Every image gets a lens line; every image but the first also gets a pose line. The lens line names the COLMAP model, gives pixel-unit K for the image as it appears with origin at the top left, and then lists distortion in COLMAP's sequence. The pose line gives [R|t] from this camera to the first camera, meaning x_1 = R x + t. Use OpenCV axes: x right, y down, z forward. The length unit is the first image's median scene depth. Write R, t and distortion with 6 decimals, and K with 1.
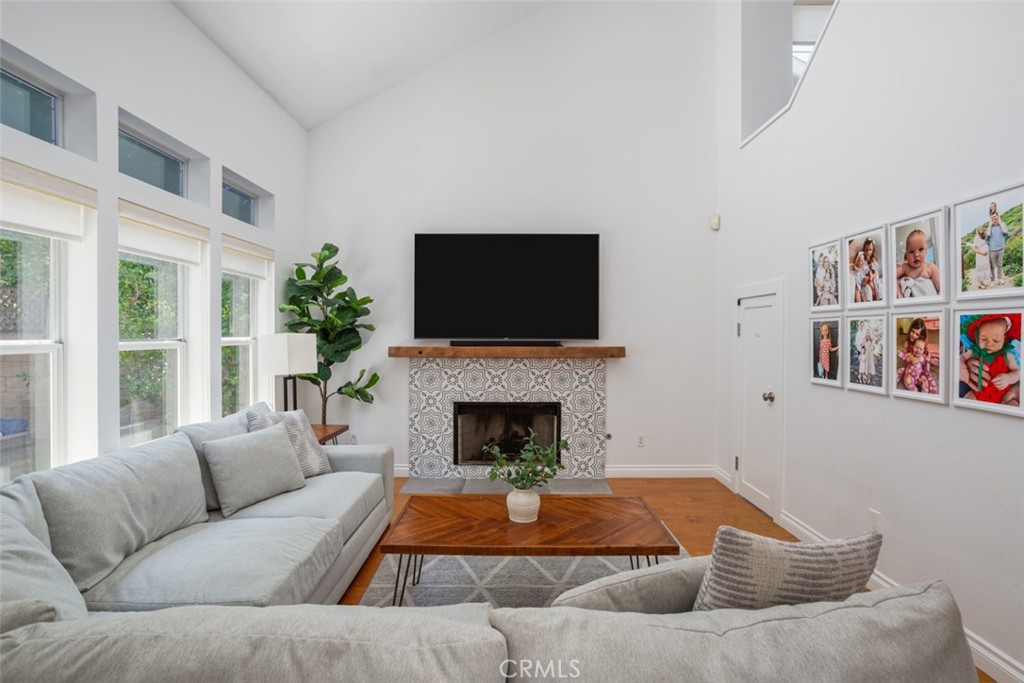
lens RADIAL K [[490.1, 0, 514.5], [0, 490.1, 335.2], [0, 0, 1]] dist [-0.058396, 0.032004]
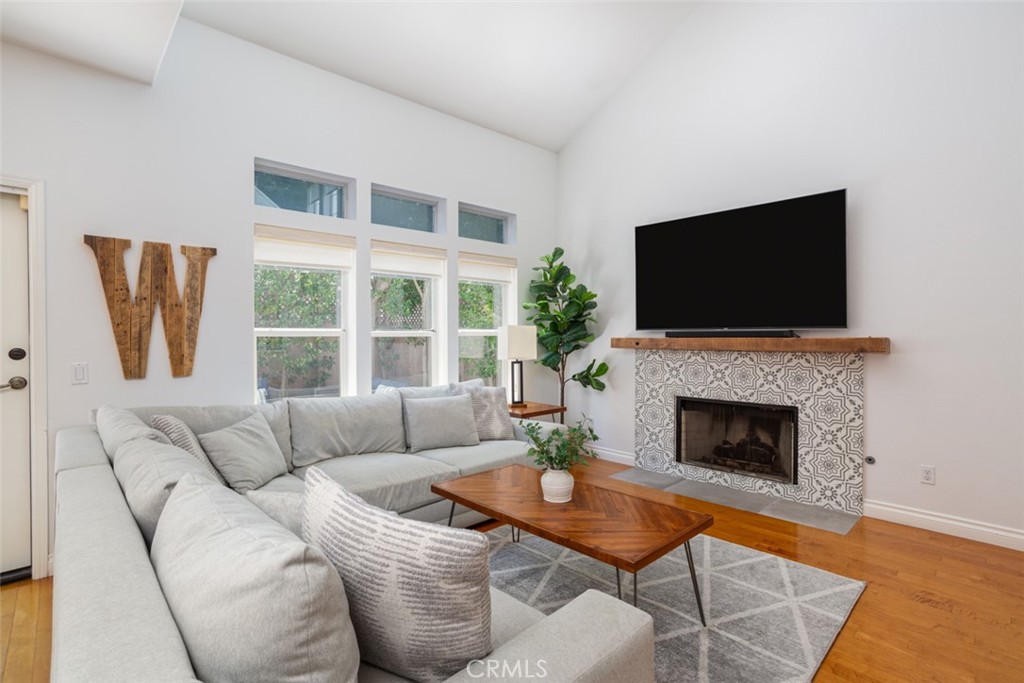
lens RADIAL K [[490.1, 0, 514.5], [0, 490.1, 335.2], [0, 0, 1]] dist [-0.058396, 0.032004]
pose [[0.691230, -0.005192, -0.722616, 0.350981], [0.006046, 0.999981, -0.001401, 0.017445], [0.722609, -0.003401, 0.691248, 0.117475]]
